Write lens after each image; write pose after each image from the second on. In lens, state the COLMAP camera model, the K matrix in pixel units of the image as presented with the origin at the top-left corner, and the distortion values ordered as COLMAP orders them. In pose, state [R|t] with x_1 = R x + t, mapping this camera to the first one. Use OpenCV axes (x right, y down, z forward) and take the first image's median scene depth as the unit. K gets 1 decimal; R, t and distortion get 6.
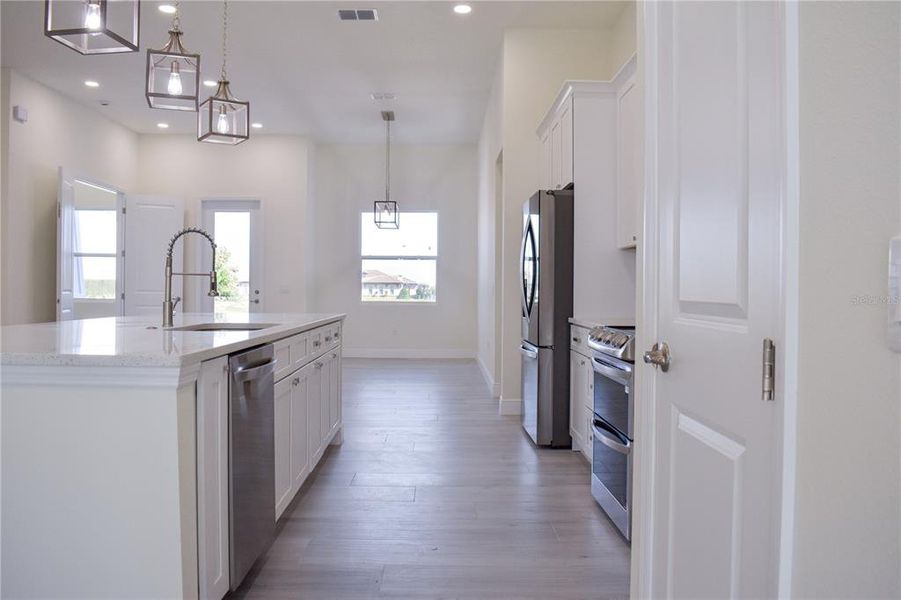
lens RADIAL K [[742.6, 0, 450.5], [0, 742.6, 300.0], [0, 0, 1]] dist [-0.083781, 0.002414]
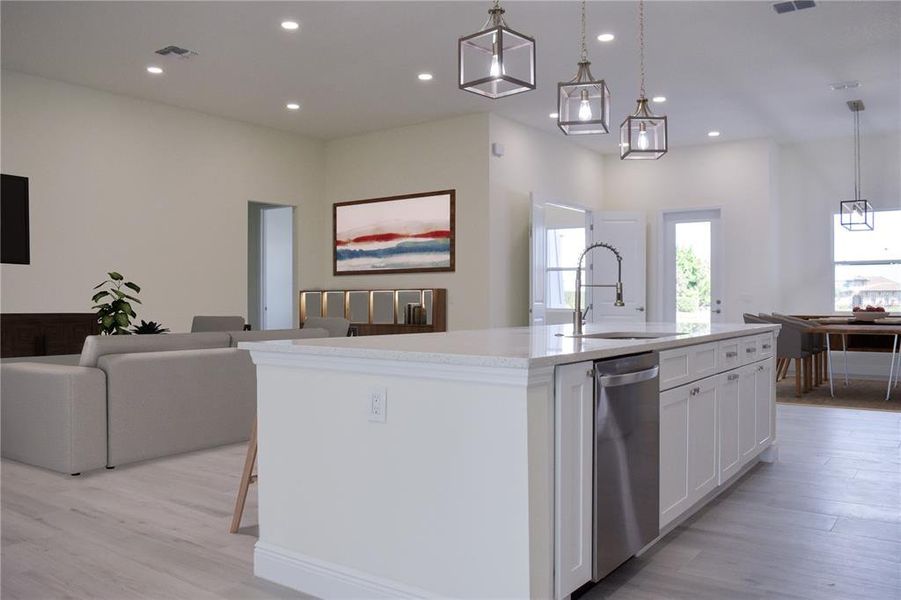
lens RADIAL K [[742.6, 0, 450.5], [0, 742.6, 300.0], [0, 0, 1]] dist [-0.083781, 0.002414]
pose [[0.793371, -0.007575, -0.608692, 0.106226], [-0.000822, 0.999908, -0.013514, 0.000445], [0.608738, 0.011222, 0.793292, 0.008566]]
